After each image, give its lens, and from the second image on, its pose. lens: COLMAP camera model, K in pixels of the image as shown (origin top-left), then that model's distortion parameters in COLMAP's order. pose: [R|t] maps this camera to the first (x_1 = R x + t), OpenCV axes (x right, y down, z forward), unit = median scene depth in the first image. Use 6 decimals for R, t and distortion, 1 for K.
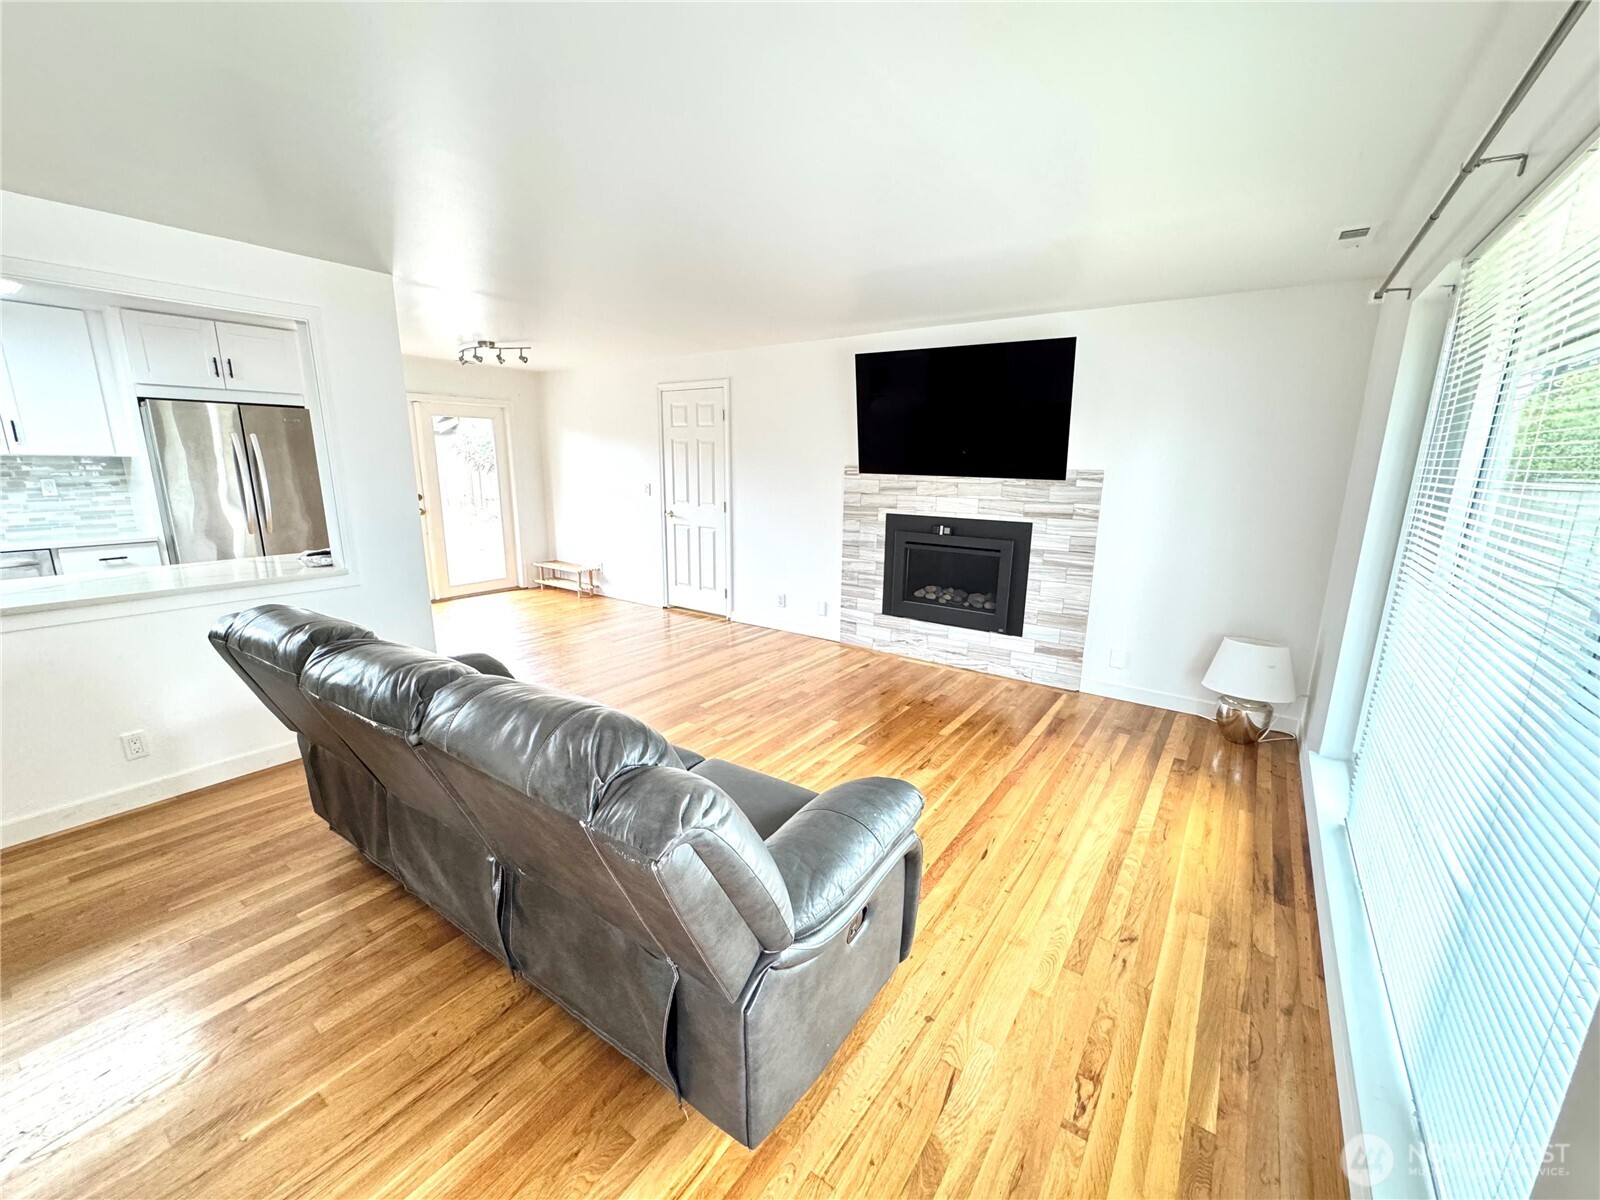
lens RADIAL K [[640.4, 0, 800.0], [0, 640.4, 600.0], [0, 0, 1]] dist [-0.003723, 0.000019]
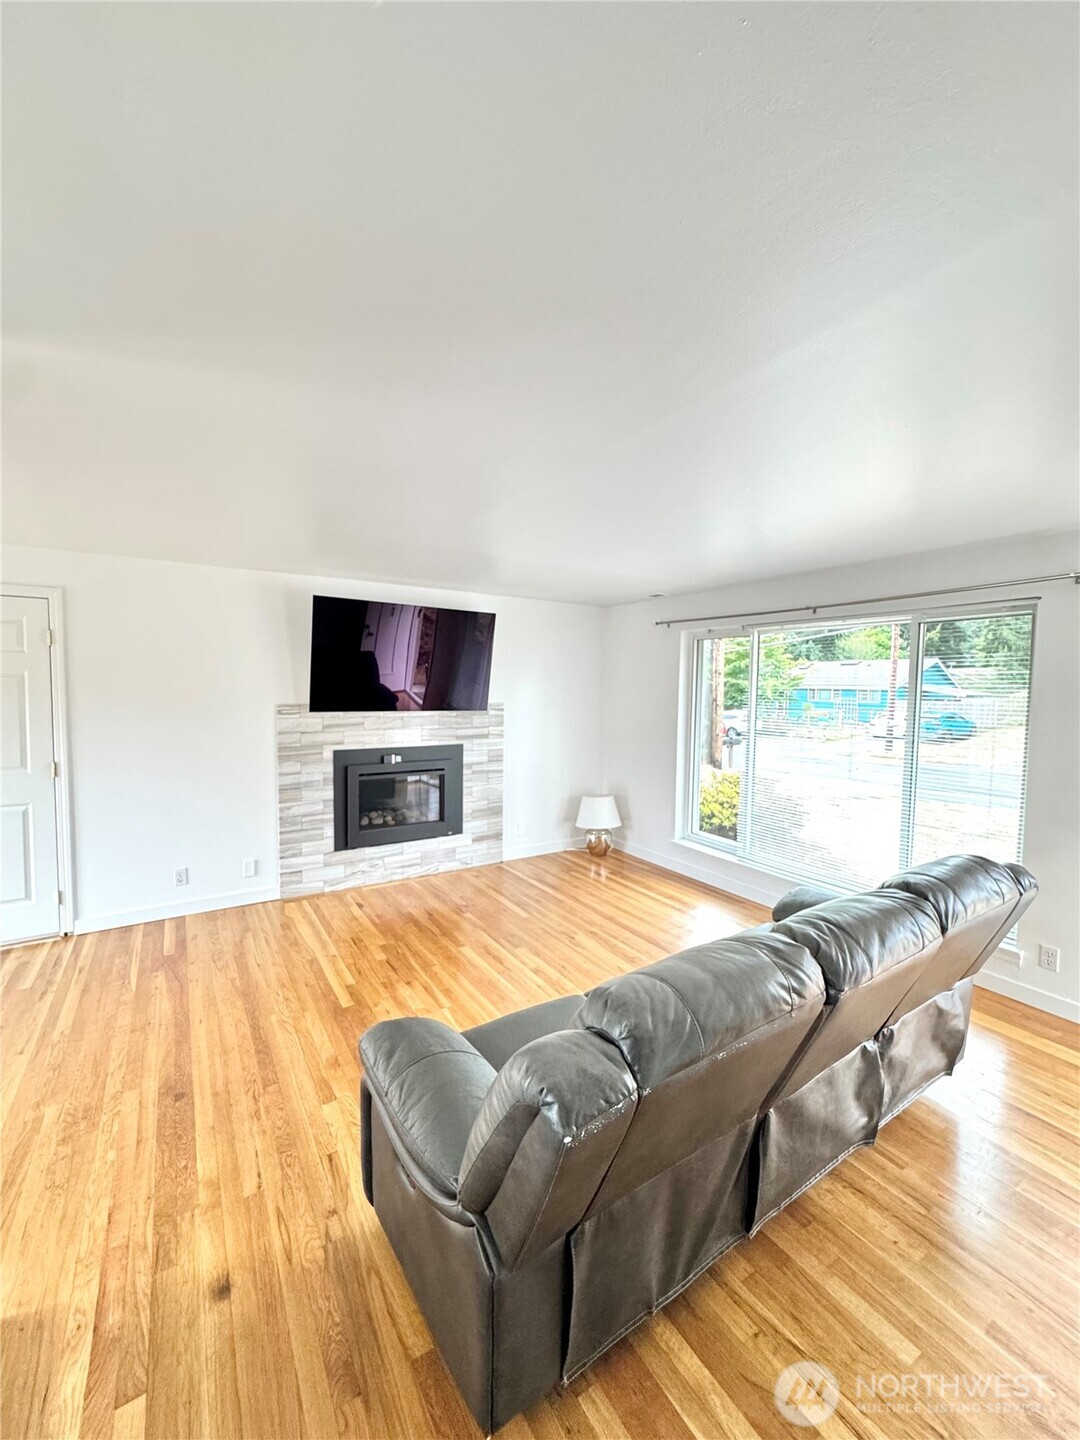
lens RADIAL K [[576.3, 0, 545.4], [0, 576.3, 715.4], [0, 0, 1]] dist [-0.003723, 0.000019]
pose [[0.376112, -0.054255, 0.924984, -0.601279], [0.193323, 0.980909, -0.021073, -0.110529], [-0.906182, 0.186747, 0.379421, 0.362317]]
